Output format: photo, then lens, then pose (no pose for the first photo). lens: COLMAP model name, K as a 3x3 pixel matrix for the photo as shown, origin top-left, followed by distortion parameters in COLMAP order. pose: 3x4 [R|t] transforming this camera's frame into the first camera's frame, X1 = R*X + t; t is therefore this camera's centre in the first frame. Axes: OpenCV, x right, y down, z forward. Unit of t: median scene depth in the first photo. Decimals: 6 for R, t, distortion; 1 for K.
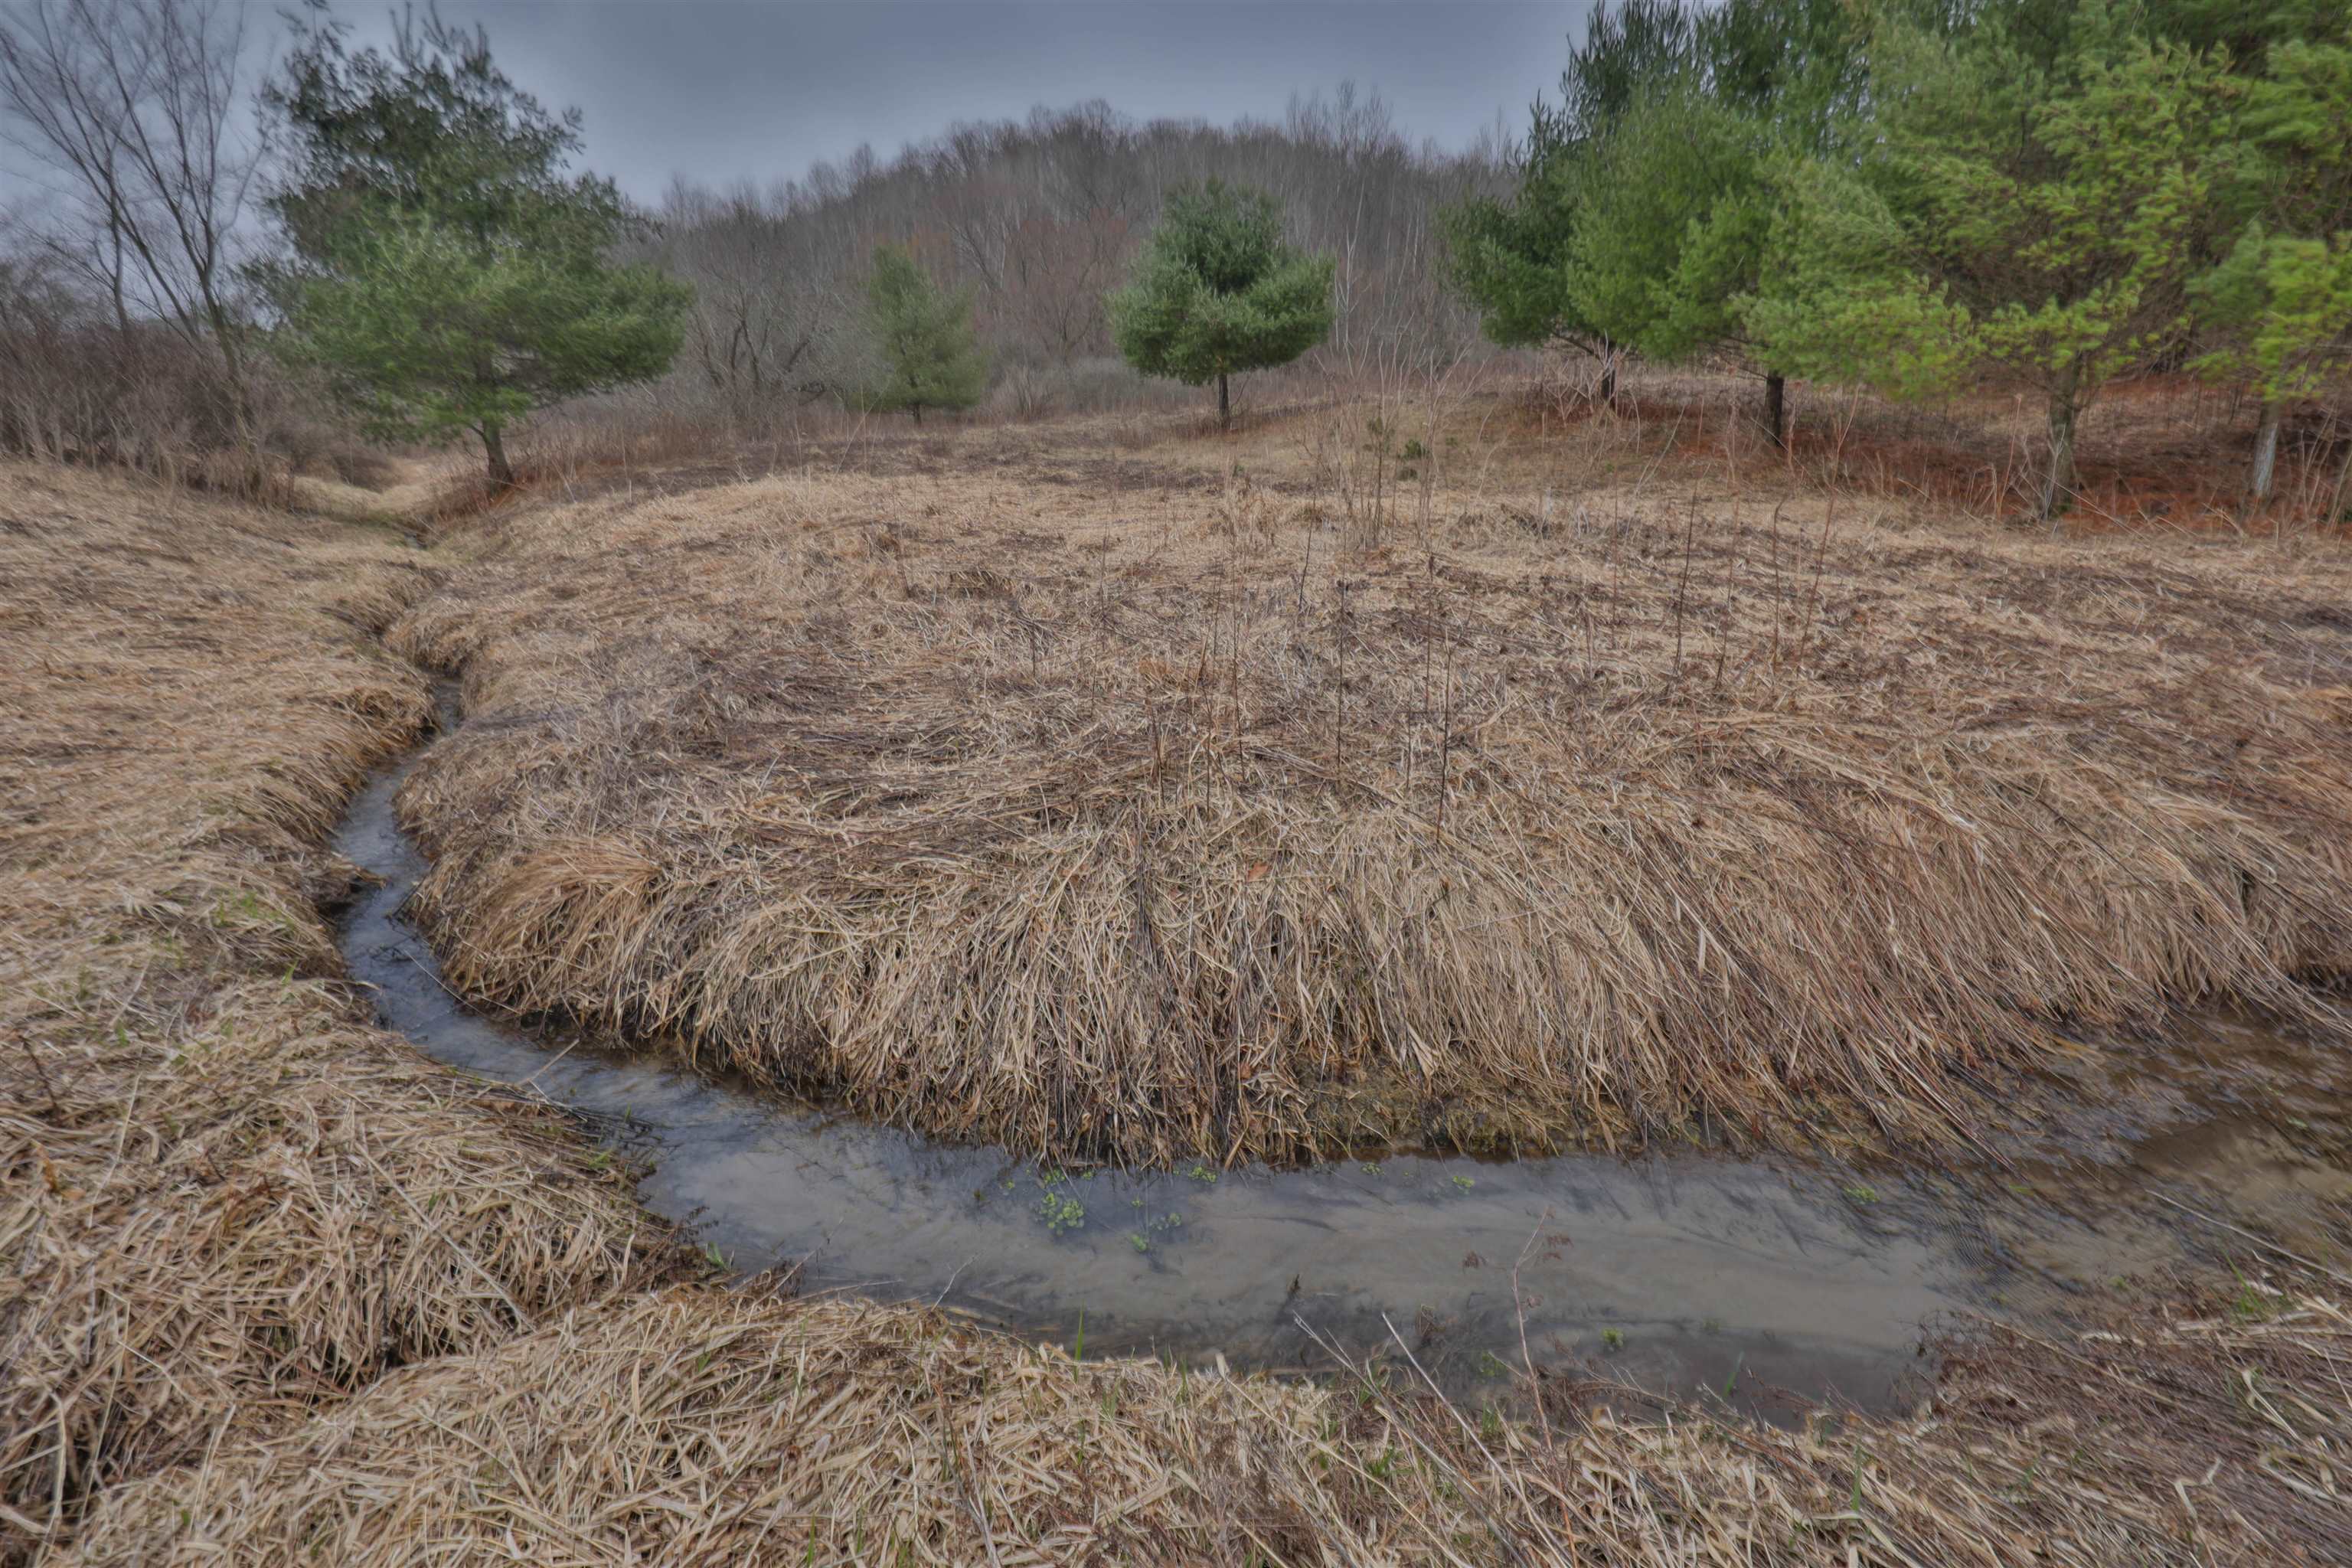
lens RADIAL K [[1065.9, 0, 1173.7], [0, 1065.9, 786.1], [0, 0, 1]] dist [0.001642, -0.000612]
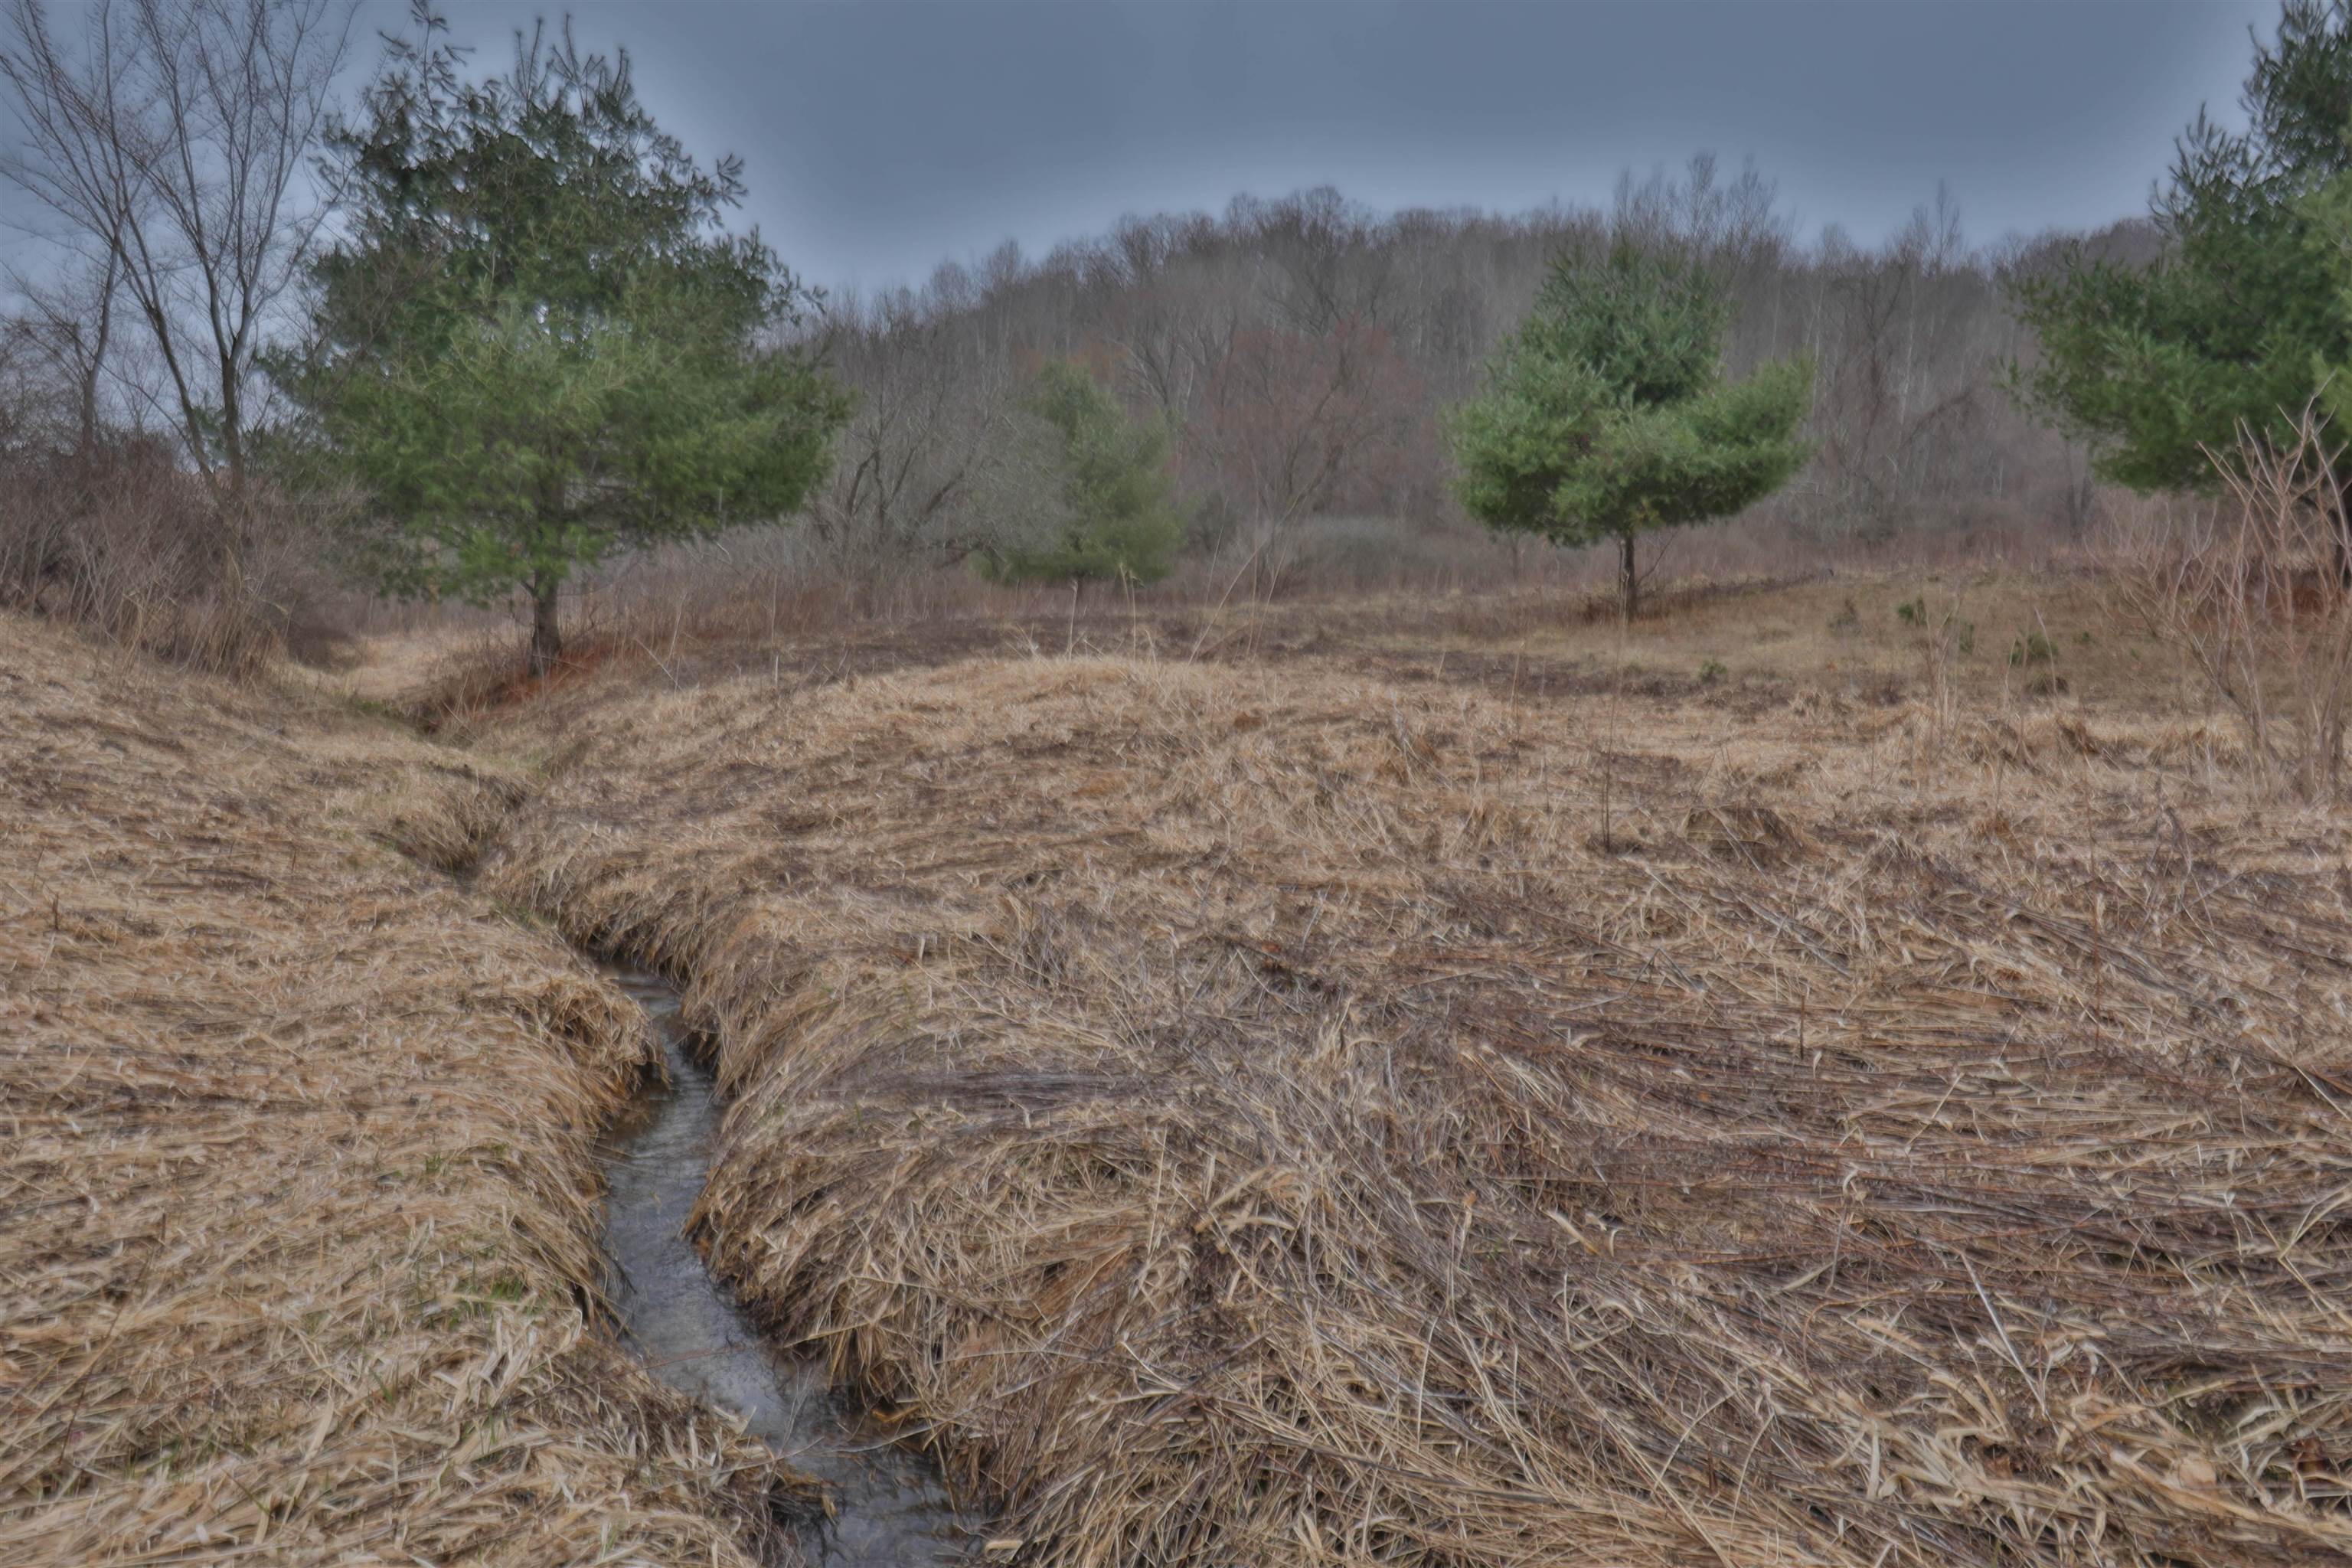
lens RADIAL K [[1649.1, 0, 1180.9], [0, 1649.1, 782.7], [0, 0, 1]] dist [-0.005845, -0.002532]
pose [[0.991360, 0.037204, -0.125779, -0.115560], [-0.064635, 0.972984, -0.221641, -0.009047], [0.114134, 0.227856, 0.966982, 0.075797]]
